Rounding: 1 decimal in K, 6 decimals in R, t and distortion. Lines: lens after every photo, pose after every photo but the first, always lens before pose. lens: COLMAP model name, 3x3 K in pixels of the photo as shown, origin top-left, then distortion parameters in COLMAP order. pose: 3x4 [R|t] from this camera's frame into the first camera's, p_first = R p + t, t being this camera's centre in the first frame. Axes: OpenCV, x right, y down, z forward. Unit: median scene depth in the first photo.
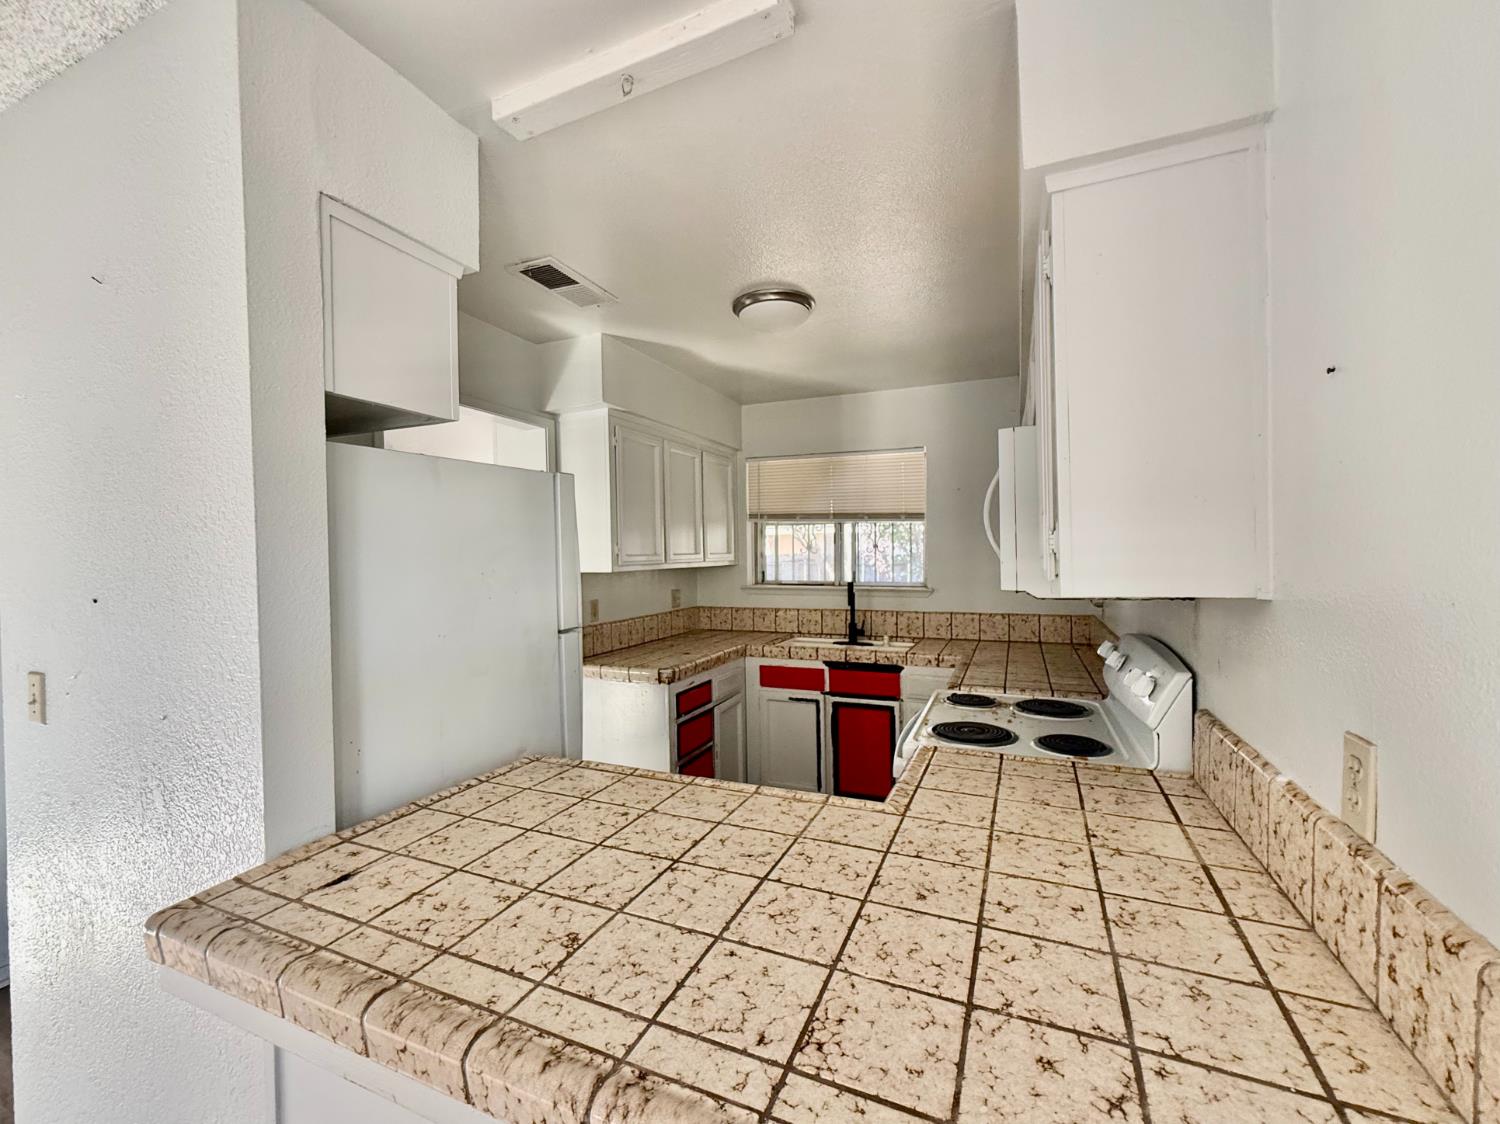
lens RADIAL K [[612.8, 0, 753.2], [0, 612.8, 563.9], [0, 0, 1]] dist [-0.001720, 0.000997]
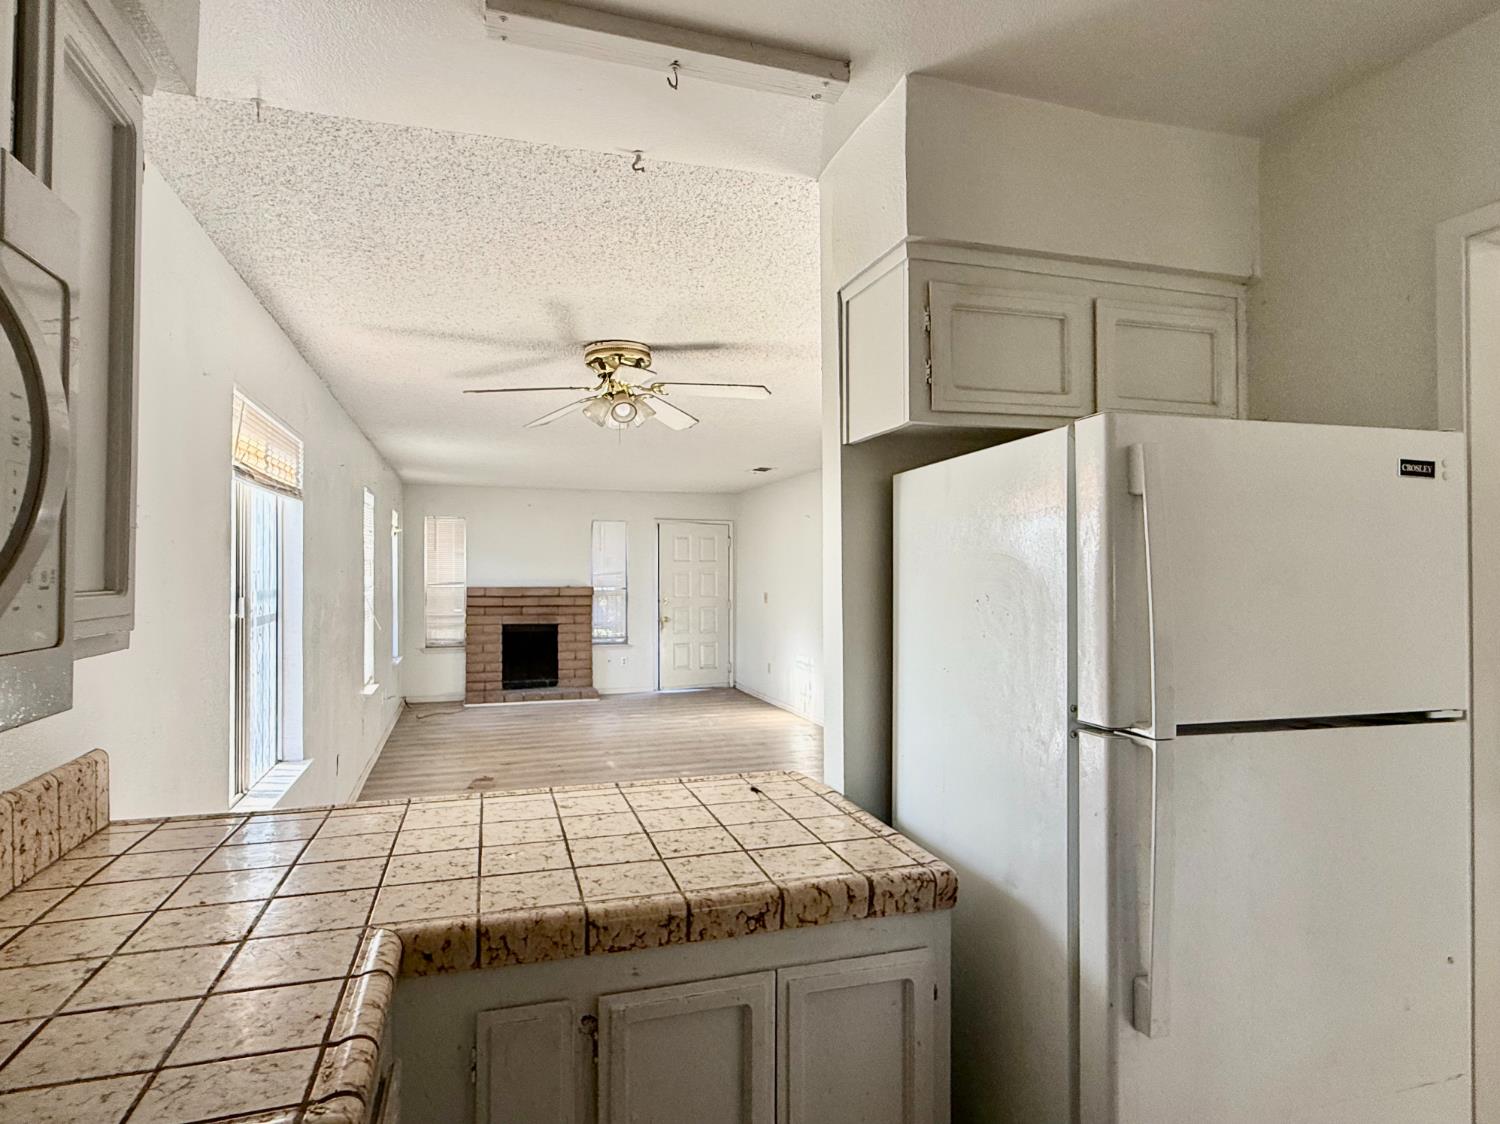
lens RADIAL K [[840.1, 0, 750.1], [0, 840.1, 561.3], [0, 0, 1]] dist [-0.001829, 0.001163]
pose [[-0.752425, 0.004772, -0.658660, 0.620954], [-0.000295, 0.999971, 0.007583, -0.056140], [0.658678, 0.005900, -0.752402, 2.278353]]
